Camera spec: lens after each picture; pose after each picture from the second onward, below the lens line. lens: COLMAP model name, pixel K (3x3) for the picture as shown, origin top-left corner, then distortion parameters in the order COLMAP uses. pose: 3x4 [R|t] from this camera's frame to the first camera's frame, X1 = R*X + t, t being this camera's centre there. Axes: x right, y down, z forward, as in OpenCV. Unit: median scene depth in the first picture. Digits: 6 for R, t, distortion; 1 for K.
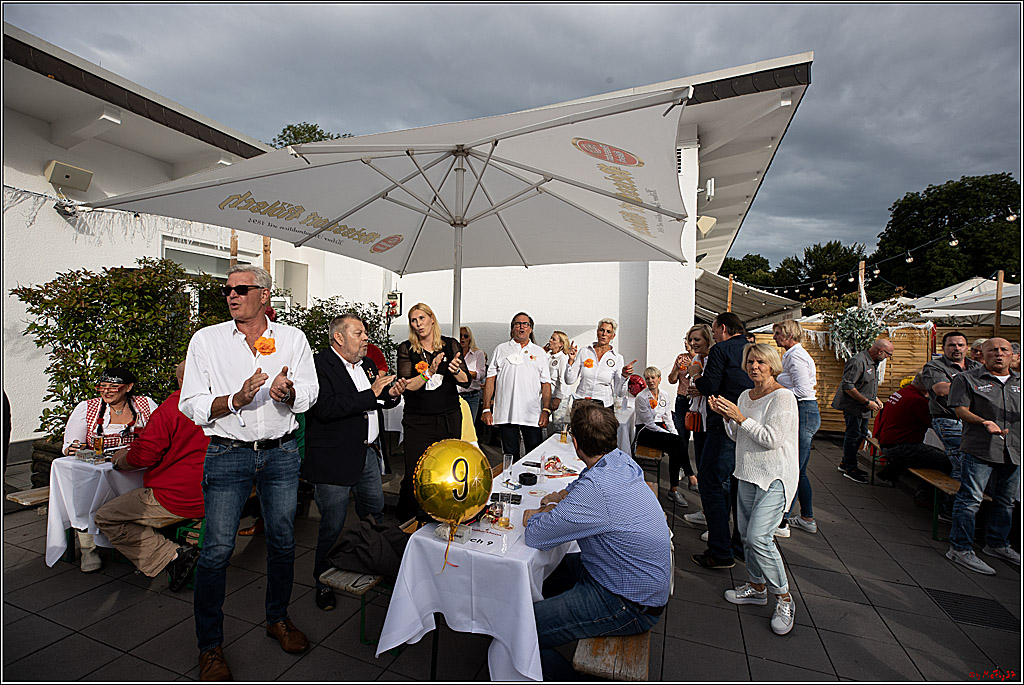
lens RADIAL K [[467.5, 0, 512.0], [0, 467.5, 342.5], [0, 0, 1]] dist [-0.043567, 0.013645]
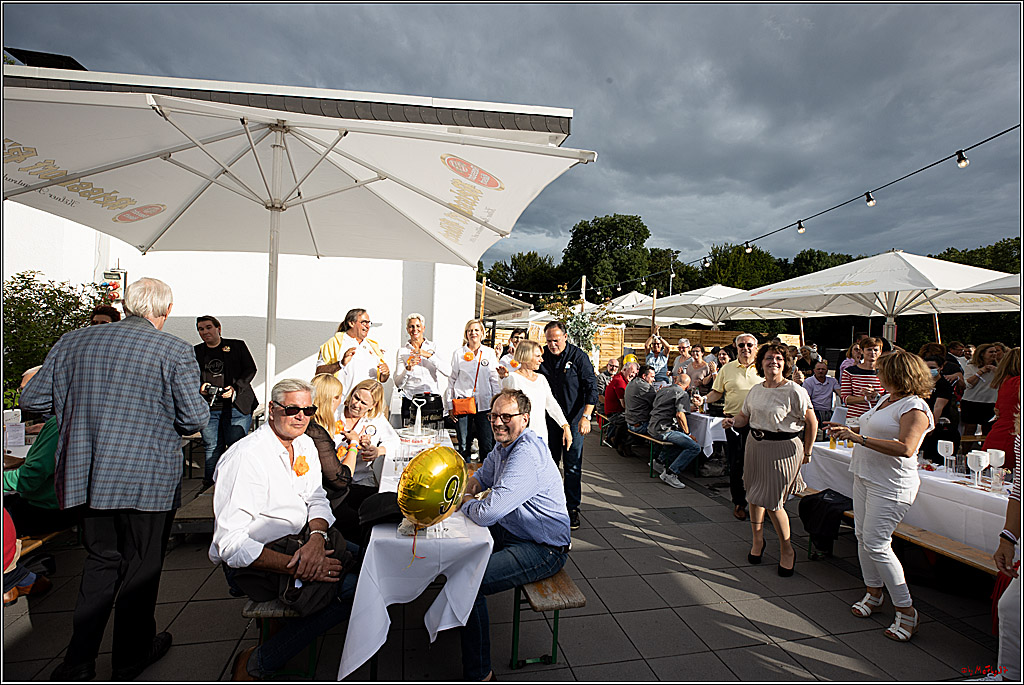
lens RADIAL K [[467.5, 0, 512.0], [0, 467.5, 342.5], [0, 0, 1]] dist [-0.043567, 0.013645]
pose [[0.837653, 0.000654, 0.546202, -0.137565], [-0.010641, 0.999829, 0.015121, -0.007648], [-0.546099, -0.018478, 0.837517, 0.000810]]
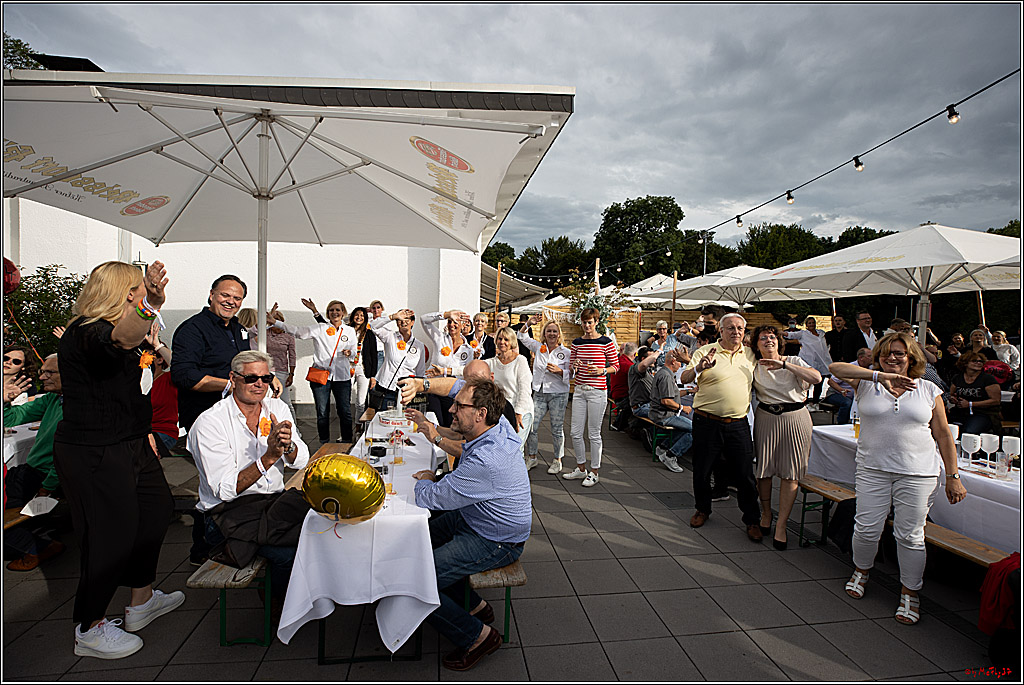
lens RADIAL K [[467.5, 0, 512.0], [0, 467.5, 342.5], [0, 0, 1]] dist [-0.043567, 0.013645]
pose [[0.874559, -0.024058, 0.484322, -0.083168], [0.002953, 0.999014, 0.044292, -0.002401], [-0.484910, -0.037306, 0.873768, -0.028183]]
